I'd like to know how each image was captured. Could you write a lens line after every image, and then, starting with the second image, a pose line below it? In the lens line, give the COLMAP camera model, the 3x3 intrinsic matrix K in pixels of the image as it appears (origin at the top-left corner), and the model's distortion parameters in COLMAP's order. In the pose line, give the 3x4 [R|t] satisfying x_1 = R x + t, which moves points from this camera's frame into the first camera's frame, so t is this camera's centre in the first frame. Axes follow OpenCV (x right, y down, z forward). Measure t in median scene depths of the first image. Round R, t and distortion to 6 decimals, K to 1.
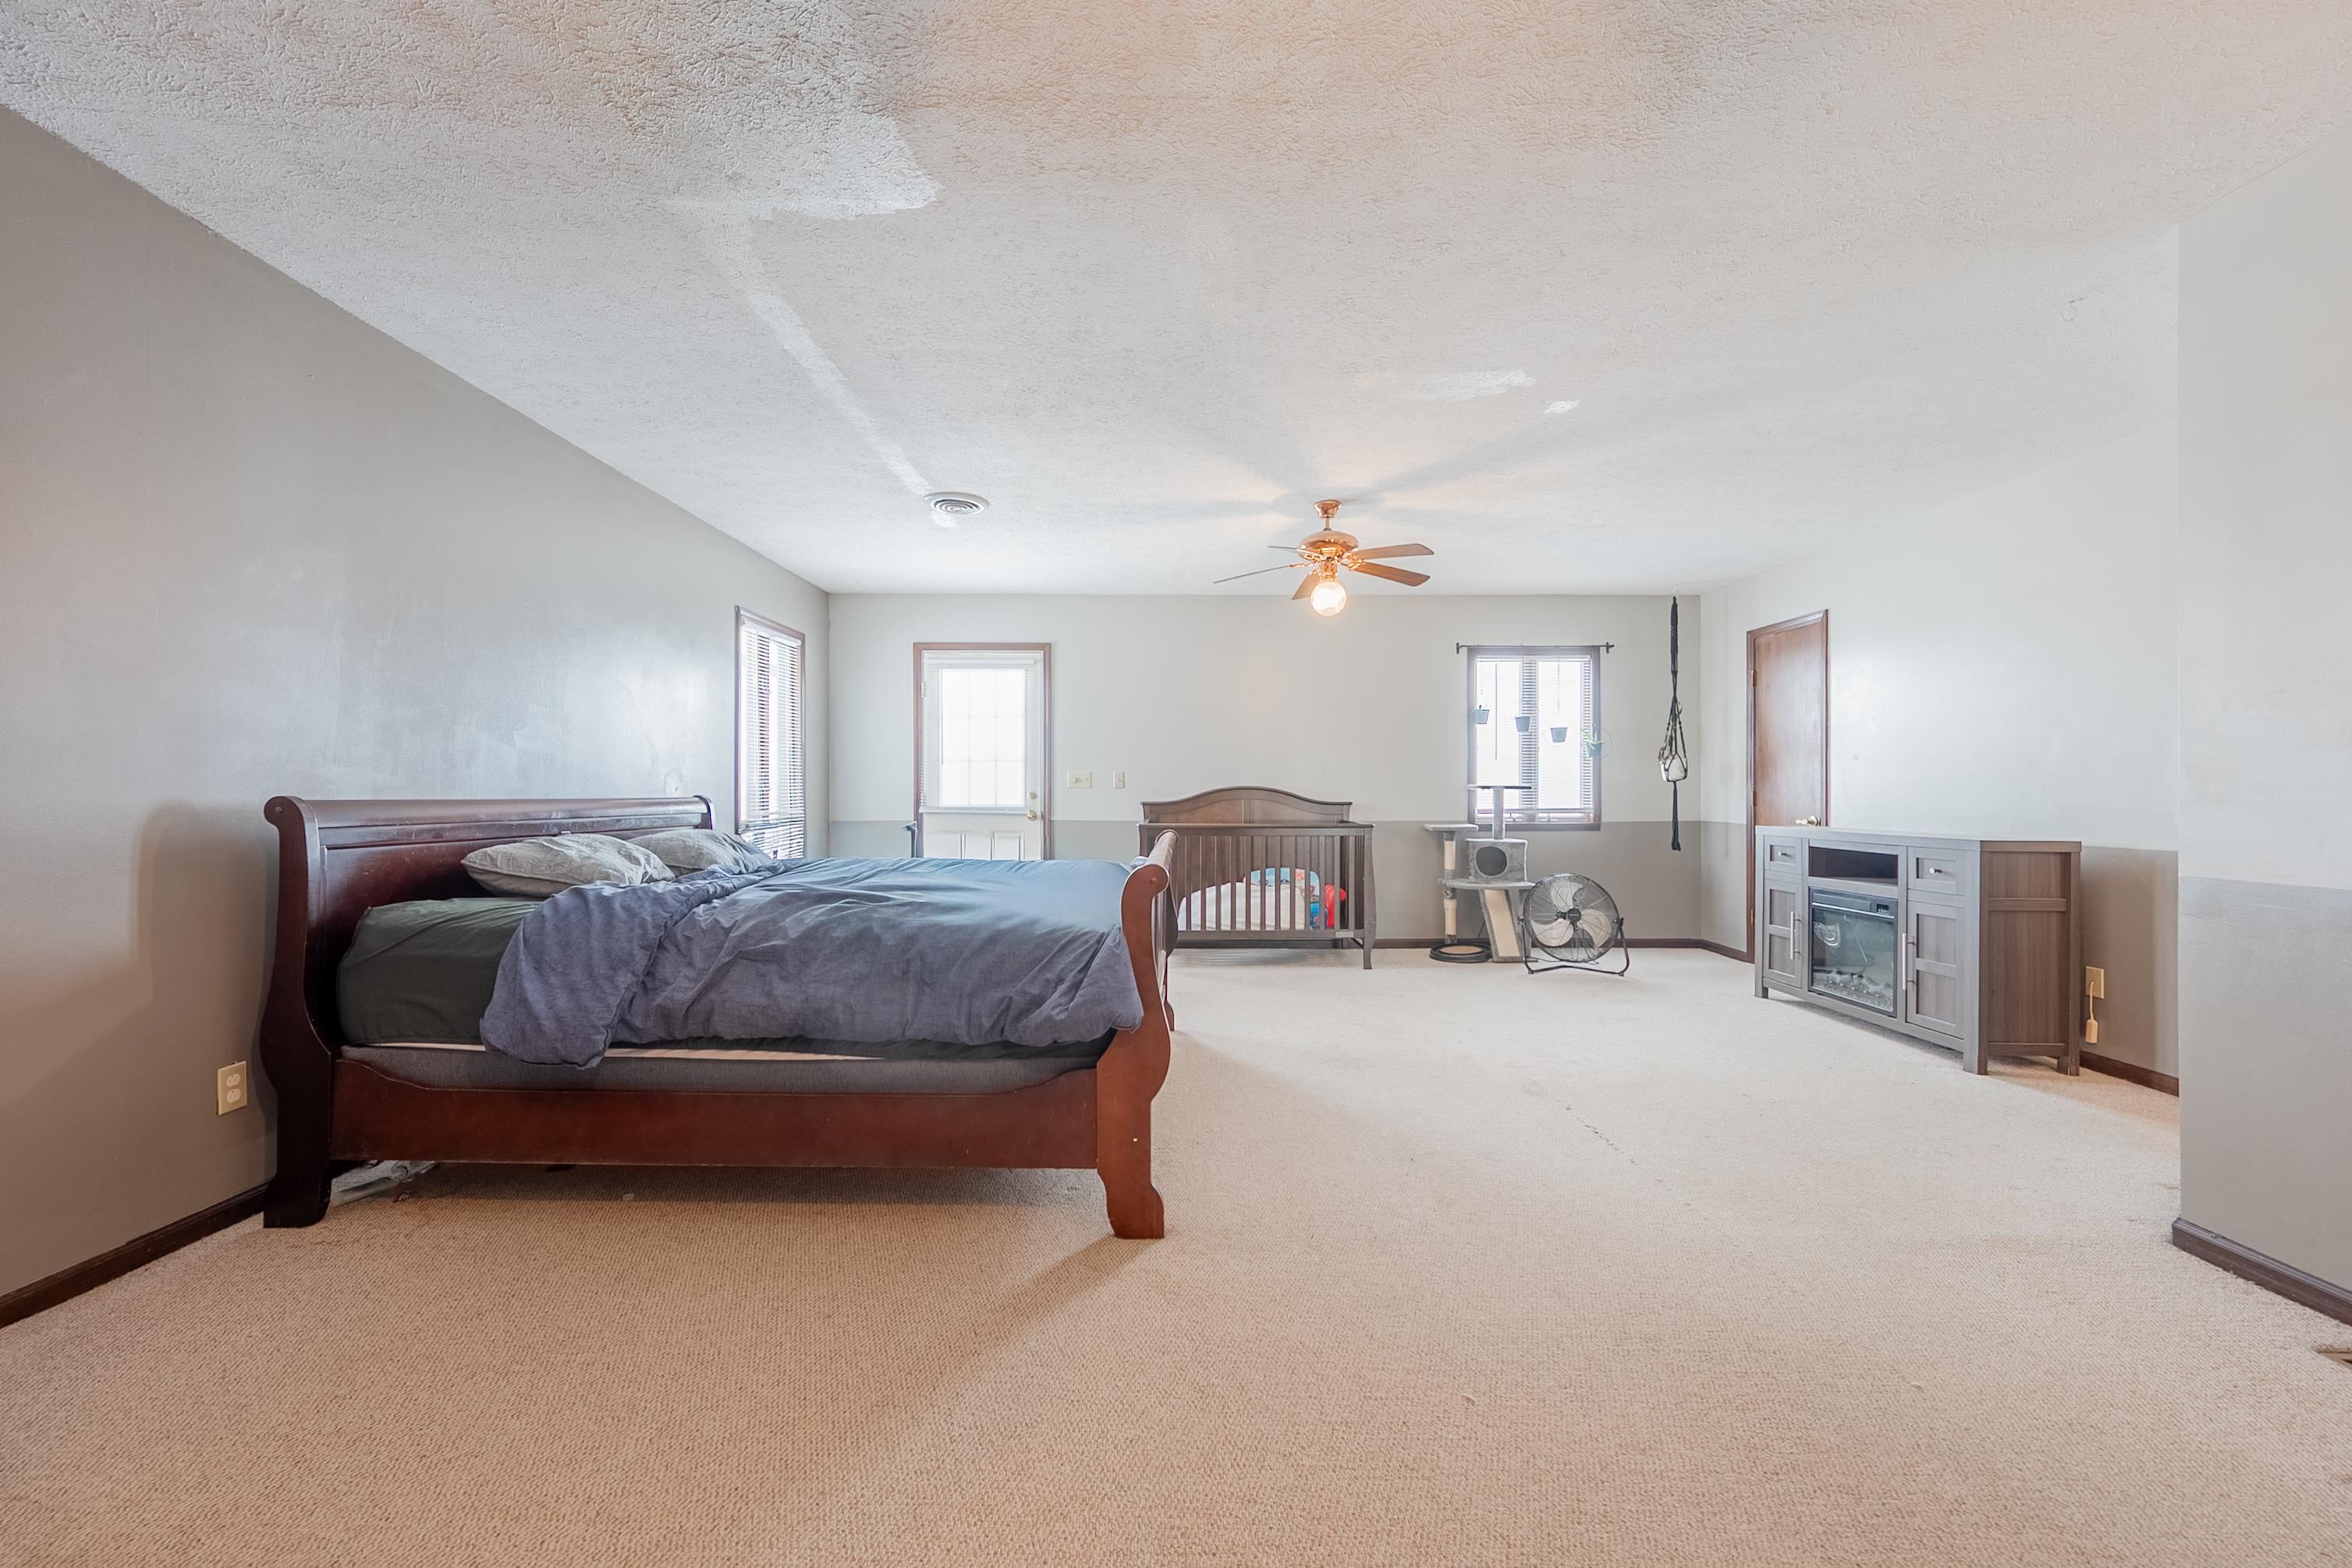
lens RADIAL K [[945.8, 0, 1177.2], [0, 945.8, 782.4], [0, 0, 1]] dist [-0.000827, 0.000180]
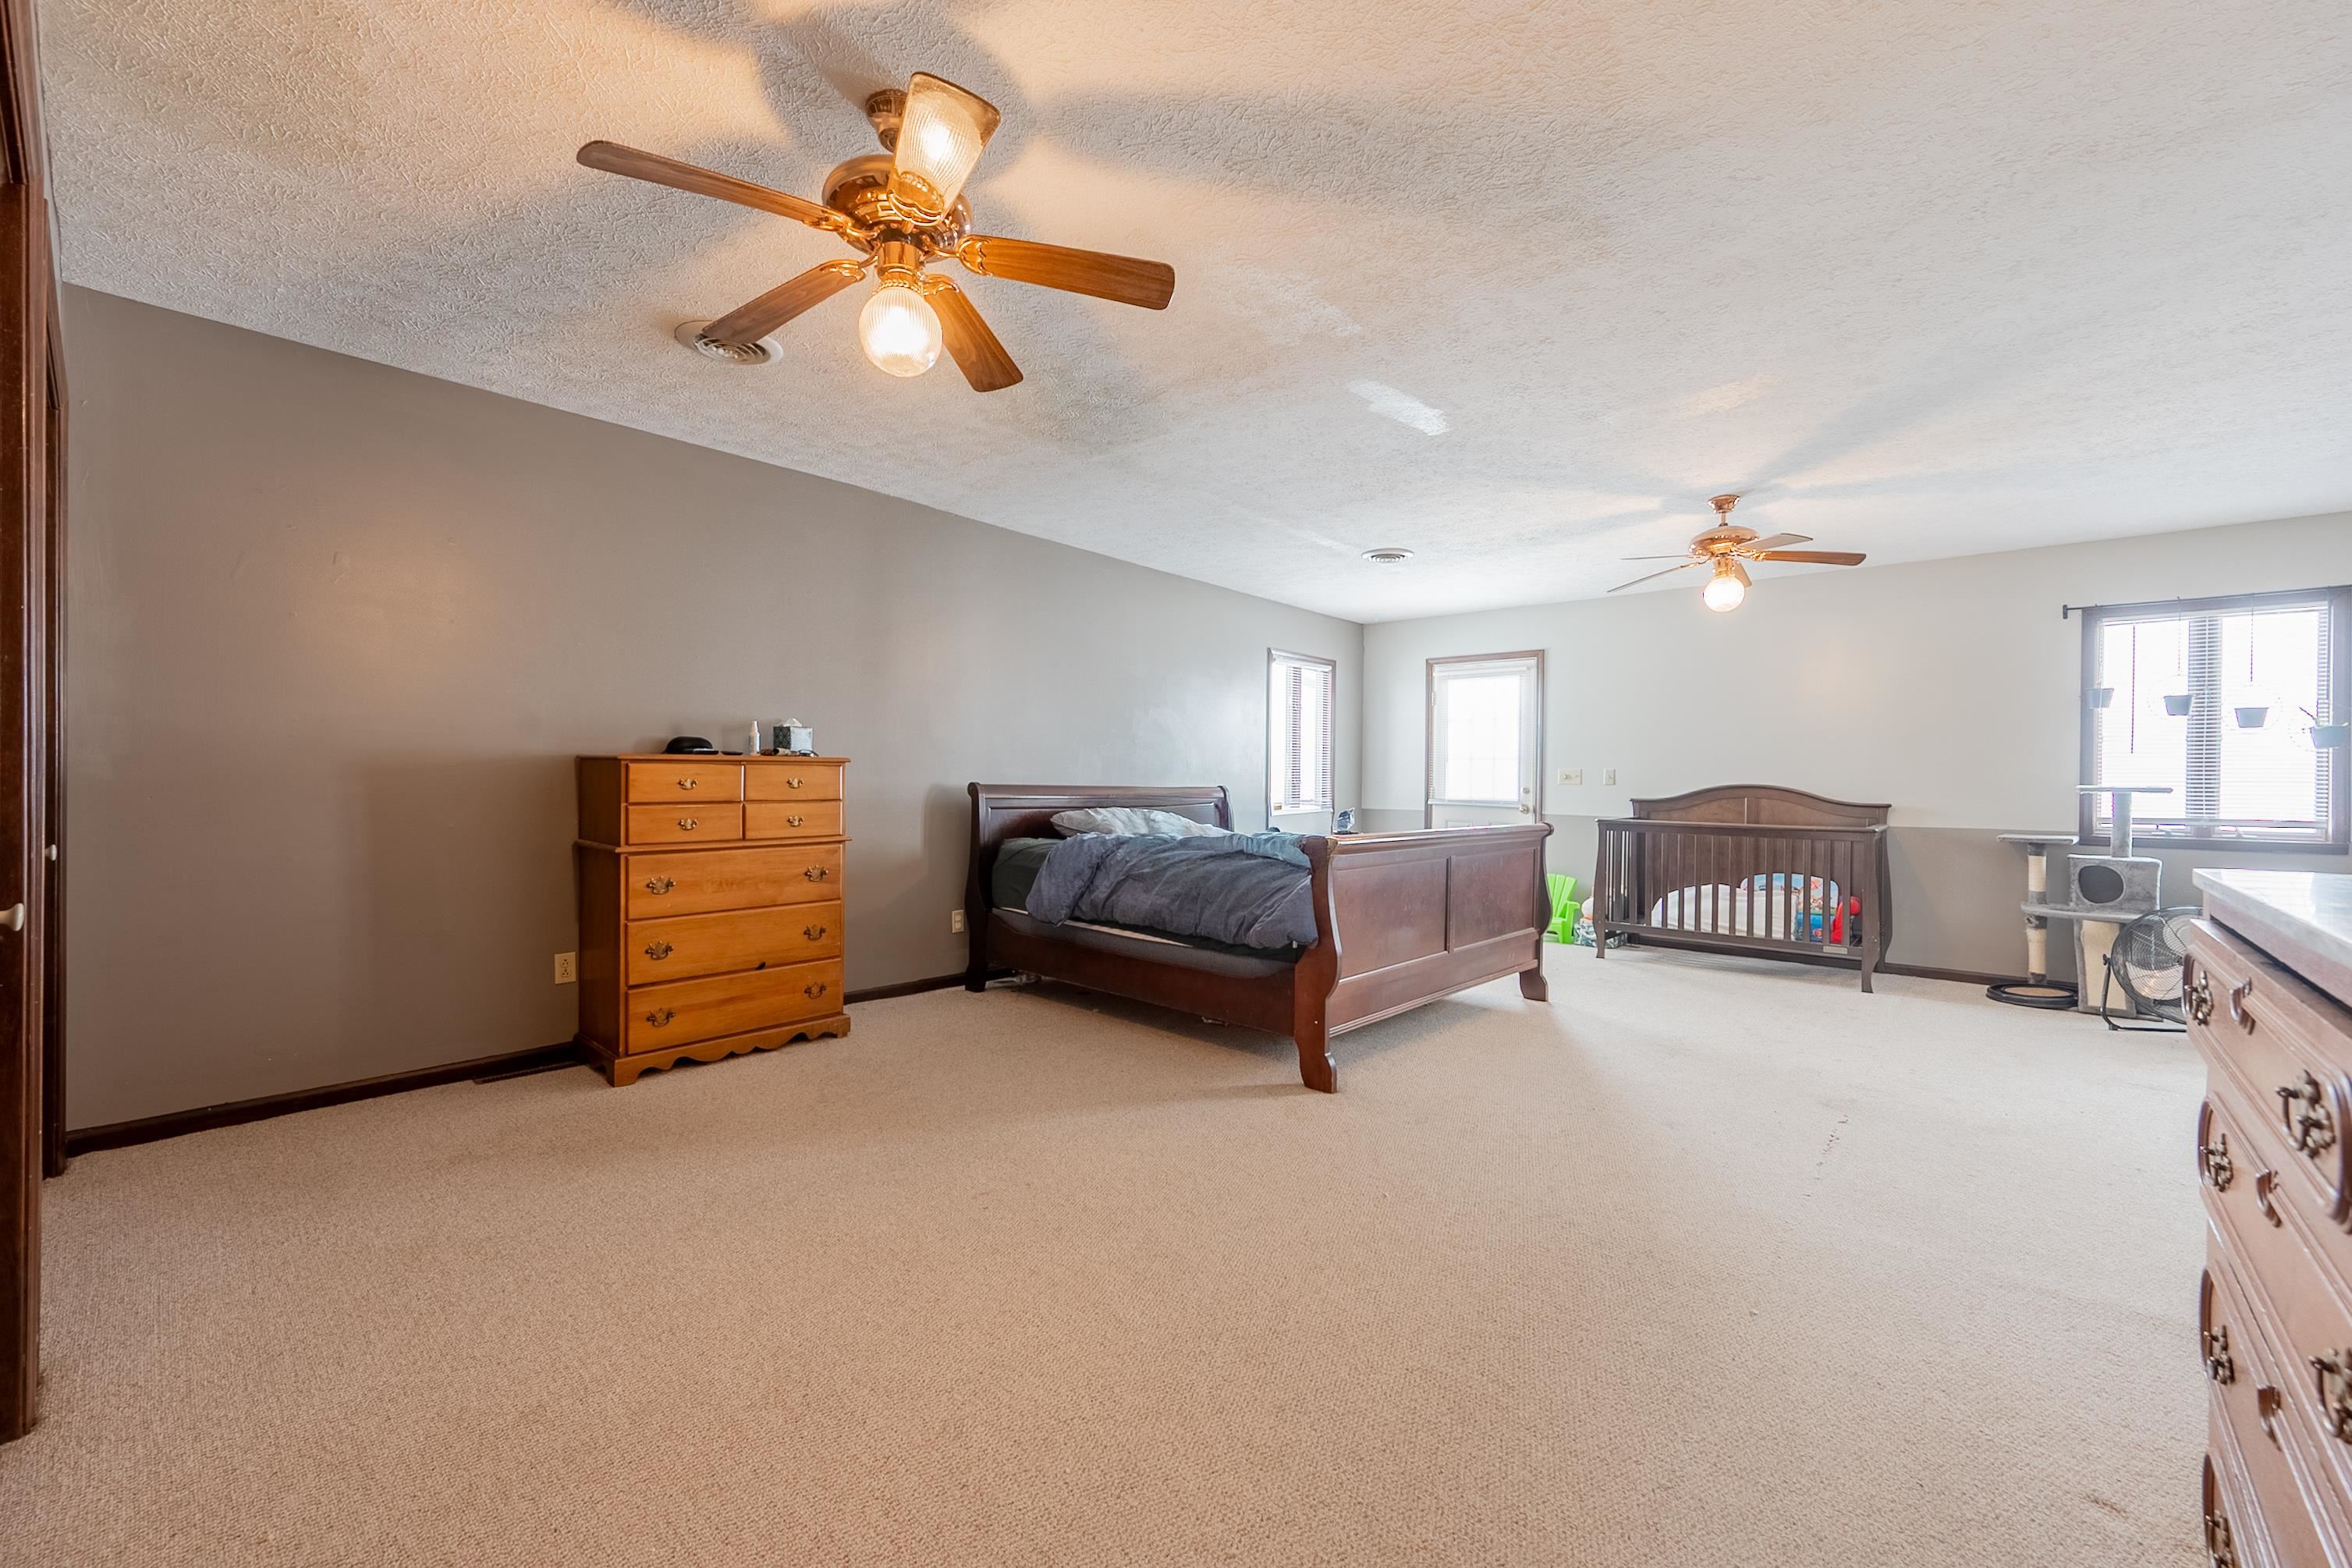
lens RADIAL K [[945.8, 0, 1162.2], [0, 945.8, 779.6], [0, 0, 1]] dist [-0.000827, 0.000180]
pose [[0.734671, 0.007672, -0.678381, 0.401652], [-0.006406, 0.999970, 0.004371, -0.001668], [0.678394, 0.001134, 0.734698, -0.124289]]
